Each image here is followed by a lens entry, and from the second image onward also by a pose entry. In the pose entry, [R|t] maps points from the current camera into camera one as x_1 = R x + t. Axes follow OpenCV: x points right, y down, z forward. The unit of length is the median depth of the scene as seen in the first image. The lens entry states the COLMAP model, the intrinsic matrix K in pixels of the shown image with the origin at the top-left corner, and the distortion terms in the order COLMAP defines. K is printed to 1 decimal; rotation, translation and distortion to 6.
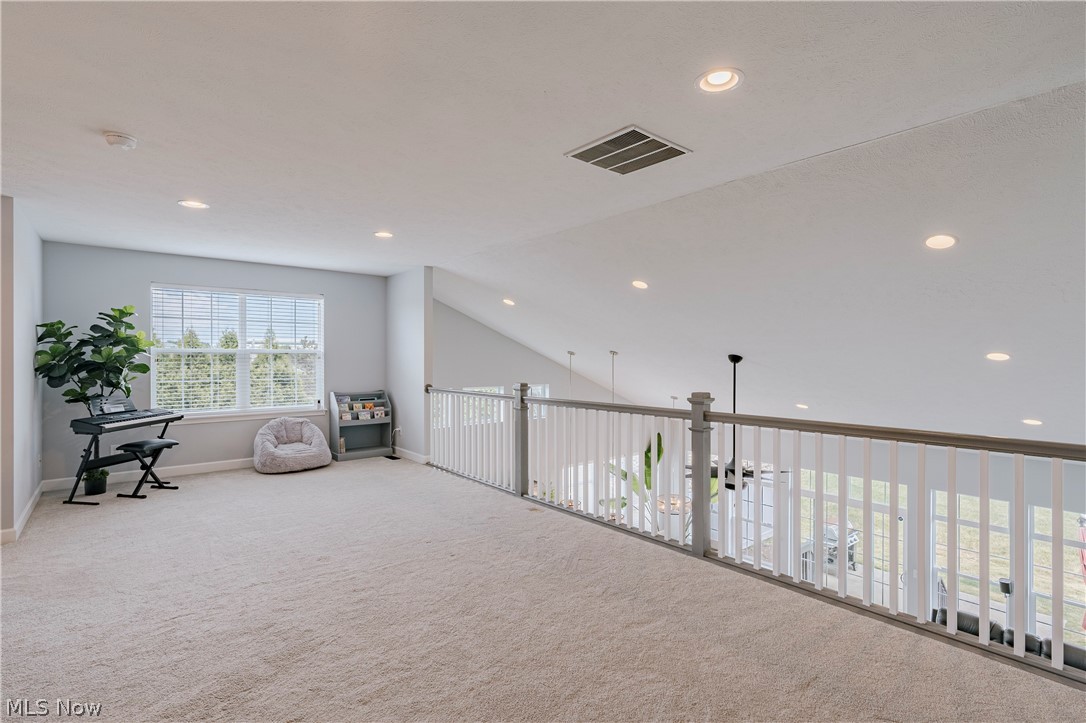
lens RADIAL K [[522.3, 0, 543.0], [0, 522.3, 361.5], [0, 0, 1]] dist [0.013093, -0.000800]
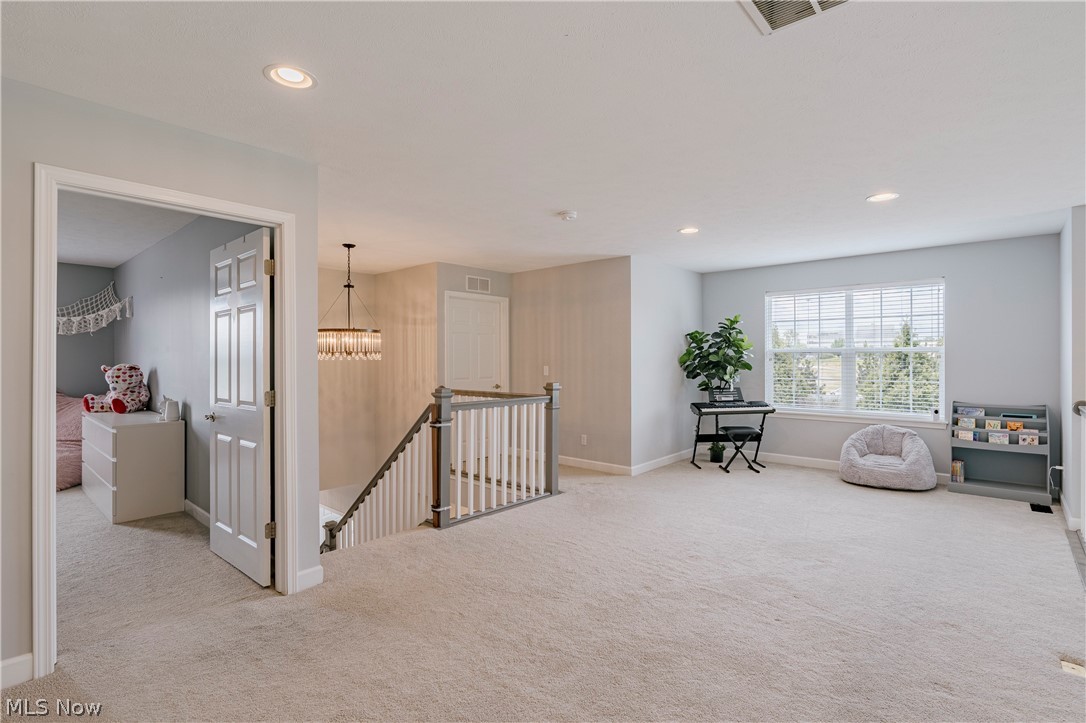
lens RADIAL K [[522.3, 0, 543.0], [0, 522.3, 361.5], [0, 0, 1]] dist [0.013093, -0.000800]
pose [[0.160597, 0.008612, -0.986982, 0.325001], [-0.002012, 0.999963, 0.008398, -0.006745], [0.987018, 0.000637, 0.160608, 0.335049]]
